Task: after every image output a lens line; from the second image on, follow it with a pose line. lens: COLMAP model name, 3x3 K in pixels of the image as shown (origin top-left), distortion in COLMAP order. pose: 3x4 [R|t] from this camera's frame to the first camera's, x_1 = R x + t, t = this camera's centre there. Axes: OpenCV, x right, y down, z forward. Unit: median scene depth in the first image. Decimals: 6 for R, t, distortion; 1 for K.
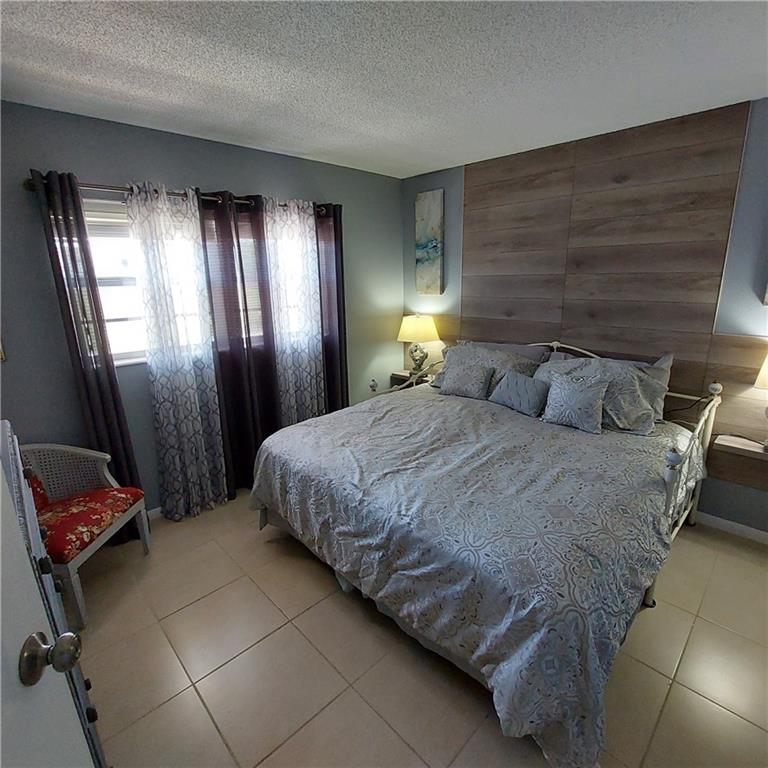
lens RADIAL K [[405.2, 0, 393.8], [0, 405.2, 388.5], [0, 0, 1]] dist [-0.026634, -0.001495]
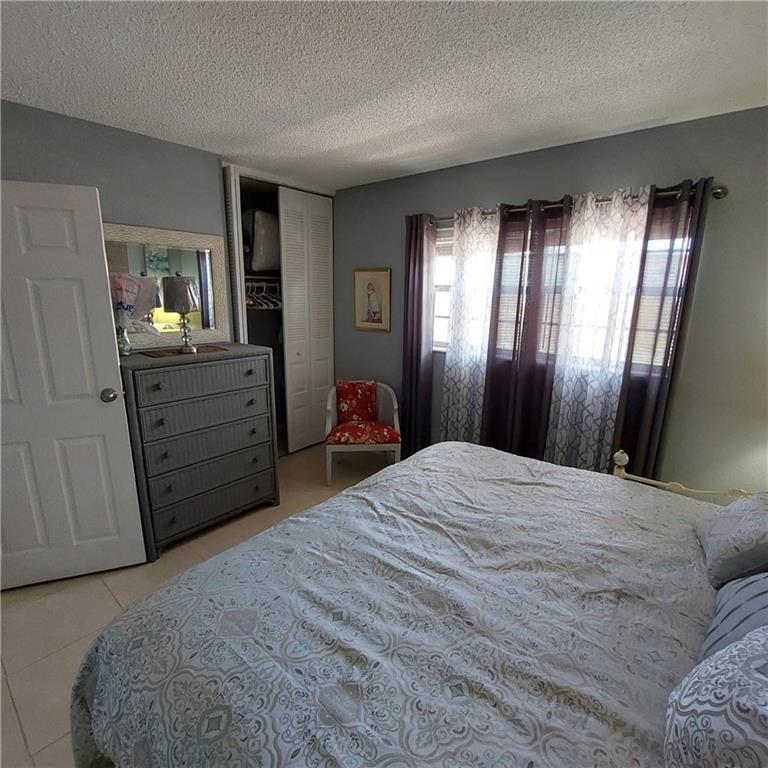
lens RADIAL K [[411.4, 0, 389.3], [0, 411.4, 385.8], [0, 0, 1]] dist [-0.018891, -0.000868]
pose [[0.096118, 0.244181, -0.964954, 0.608110], [-0.279888, 0.936958, 0.209217, -0.177863], [0.955209, 0.249970, 0.158402, 0.618508]]
